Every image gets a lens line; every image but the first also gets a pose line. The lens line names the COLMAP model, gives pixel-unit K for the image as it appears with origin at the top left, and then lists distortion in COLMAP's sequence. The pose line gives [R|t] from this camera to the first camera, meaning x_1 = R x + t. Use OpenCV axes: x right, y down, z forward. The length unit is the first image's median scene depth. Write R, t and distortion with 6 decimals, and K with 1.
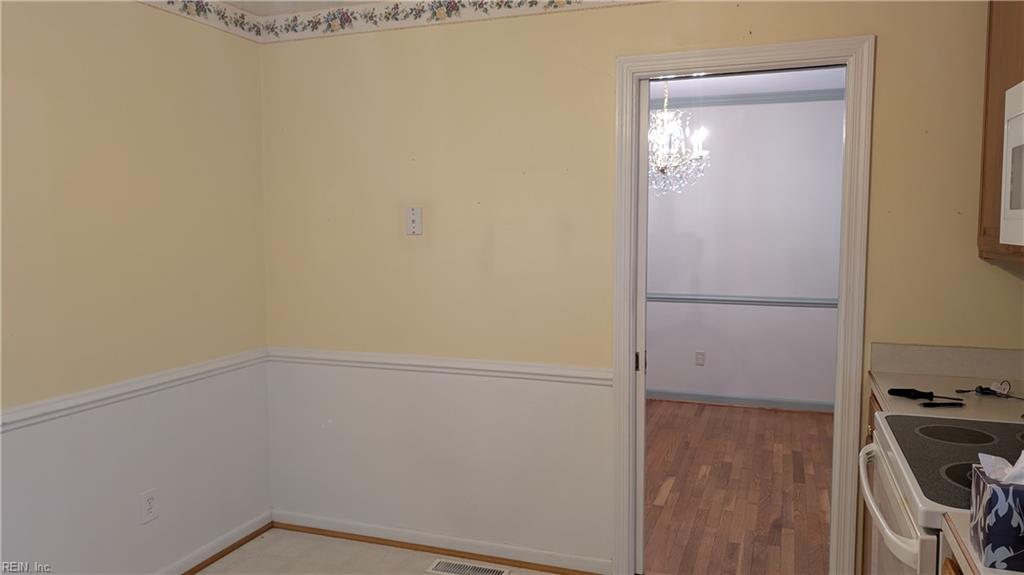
lens RADIAL K [[730.2, 0, 512.8], [0, 730.2, 285.6], [0, 0, 1]] dist [0.008134, -0.013294]
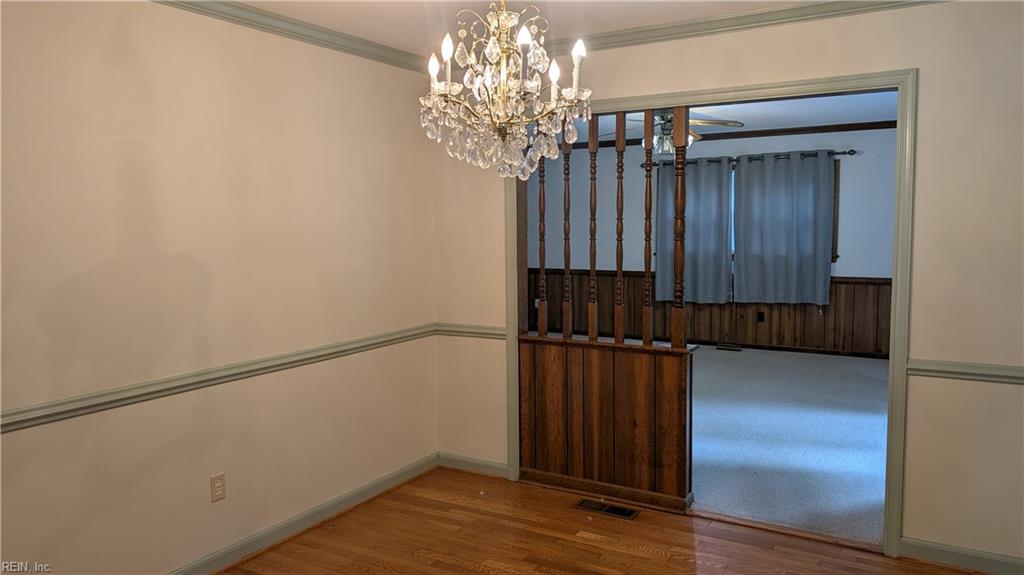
lens RADIAL K [[834.7, 0, 511.6], [0, 834.7, 286.8], [0, 0, 1]] dist [0.000592, -0.000300]
pose [[0.226597, -0.116520, 0.966994, -0.309359], [0.116161, 0.988965, 0.091947, -0.088322], [-0.967037, 0.091492, 0.237631, 0.745367]]
